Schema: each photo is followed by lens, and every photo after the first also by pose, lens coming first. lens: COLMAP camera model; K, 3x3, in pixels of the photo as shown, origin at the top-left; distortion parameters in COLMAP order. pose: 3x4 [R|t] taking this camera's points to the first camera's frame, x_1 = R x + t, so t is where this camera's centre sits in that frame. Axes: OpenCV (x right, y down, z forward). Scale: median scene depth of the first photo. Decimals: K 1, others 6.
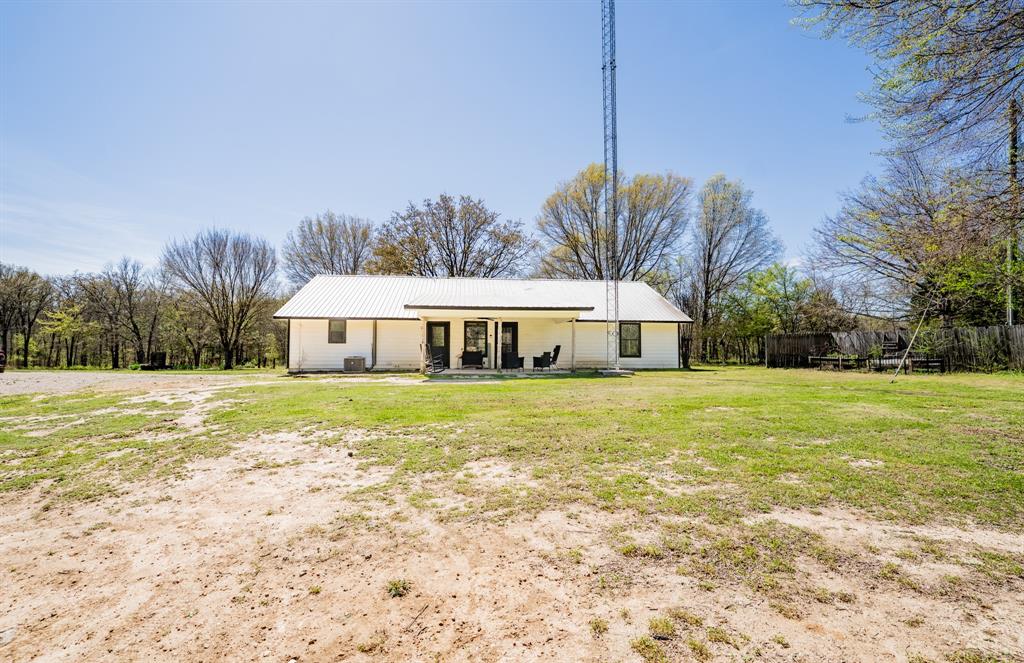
lens RADIAL K [[449.0, 0, 512.0], [0, 449.0, 331.5], [0, 0, 1]] dist [-0.025135, -0.000031]
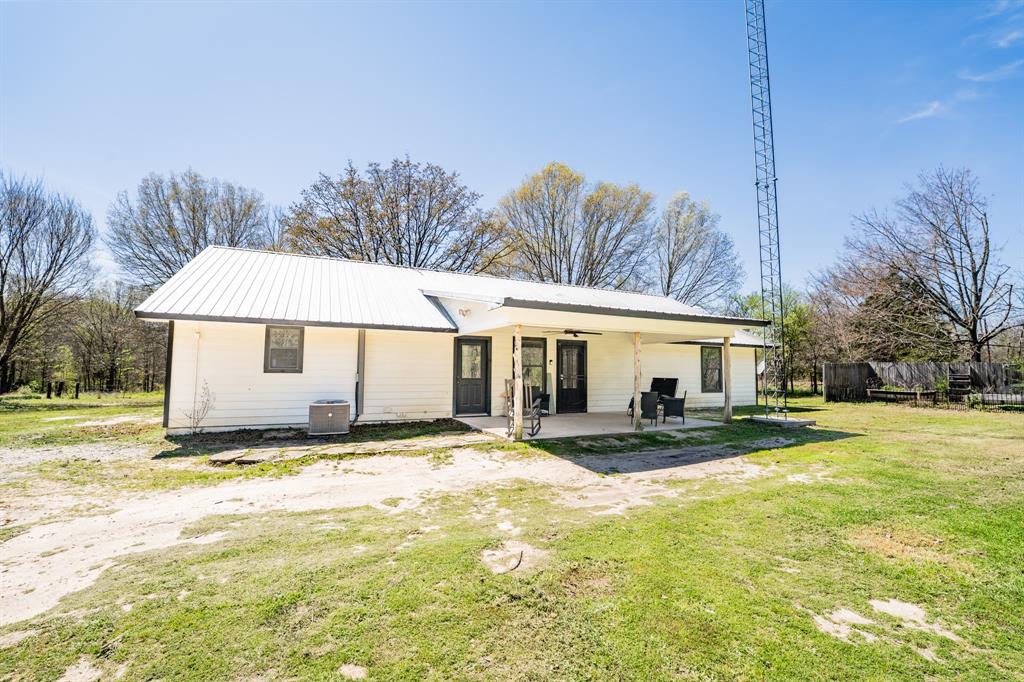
lens RADIAL K [[423.3, 0, 508.8], [0, 423.3, 343.8], [0, 0, 1]] dist [-0.023969, 0.000356]
pose [[0.942488, 0.027716, 0.333090, -0.299736], [-0.022063, 0.999541, -0.020745, -0.001571], [-0.333512, 0.012203, 0.942667, 0.457320]]
